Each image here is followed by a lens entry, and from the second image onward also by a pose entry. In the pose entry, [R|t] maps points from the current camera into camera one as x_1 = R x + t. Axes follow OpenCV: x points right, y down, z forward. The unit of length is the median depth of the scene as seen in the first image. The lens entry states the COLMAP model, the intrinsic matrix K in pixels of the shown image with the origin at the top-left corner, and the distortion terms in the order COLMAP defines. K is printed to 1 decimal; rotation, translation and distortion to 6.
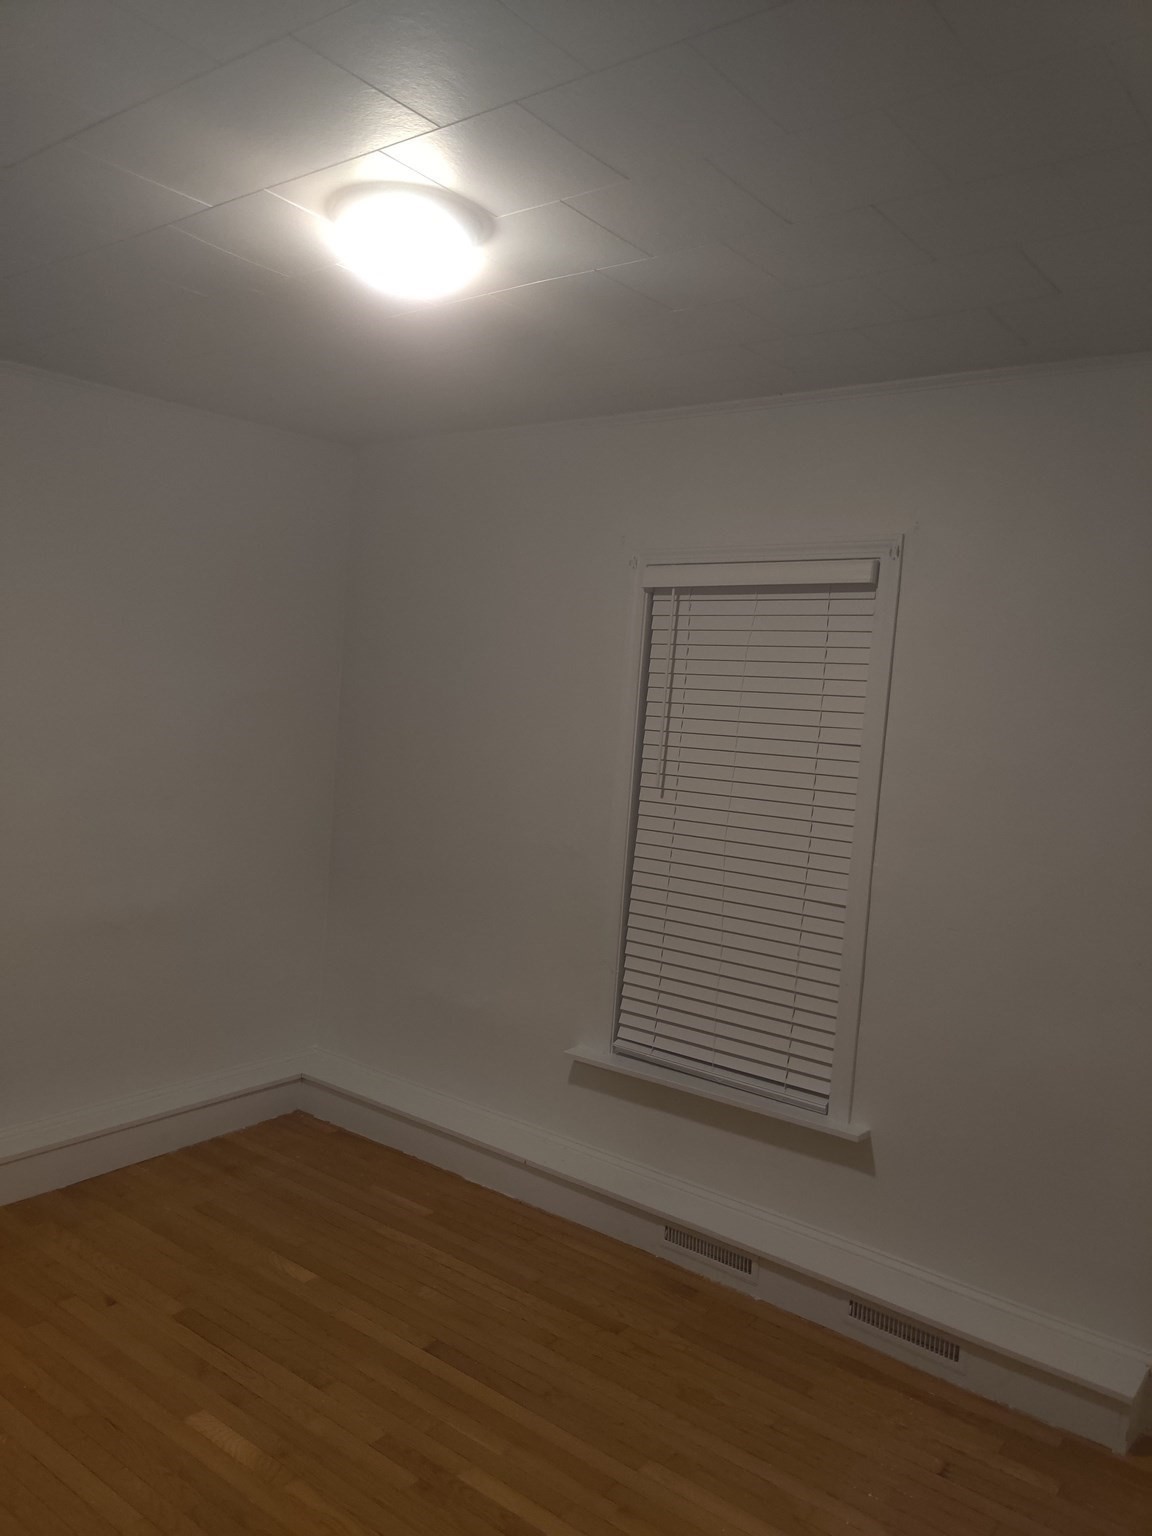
lens RADIAL K [[1148.8, 0, 577.0], [0, 1148.8, 769.2], [0, 0, 1]] dist [0.026891, -0.018056]
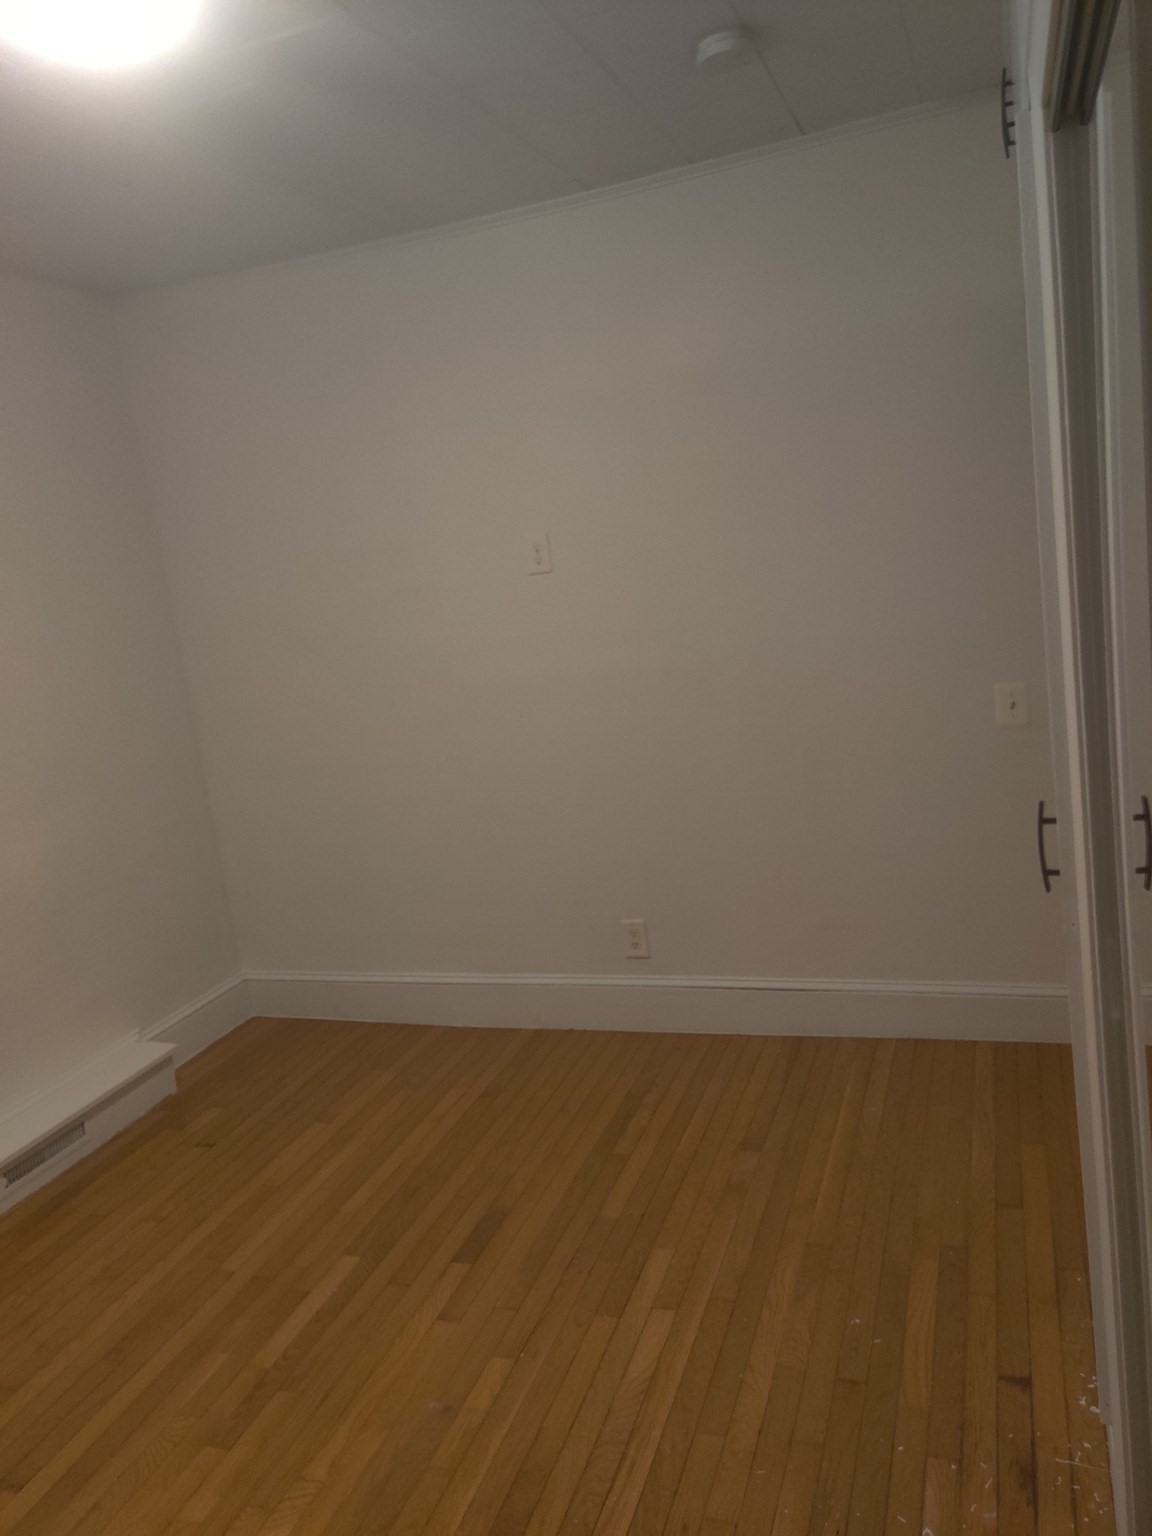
lens RADIAL K [[1148.8, 0, 564.8], [0, 1148.8, 770.4], [0, 0, 1]] dist [0.026891, -0.018056]
pose [[-0.310841, -0.201369, 0.928886, -0.872025], [0.152873, 0.953983, 0.257967, -0.068580], [-0.938087, 0.222188, -0.265753, 0.814333]]
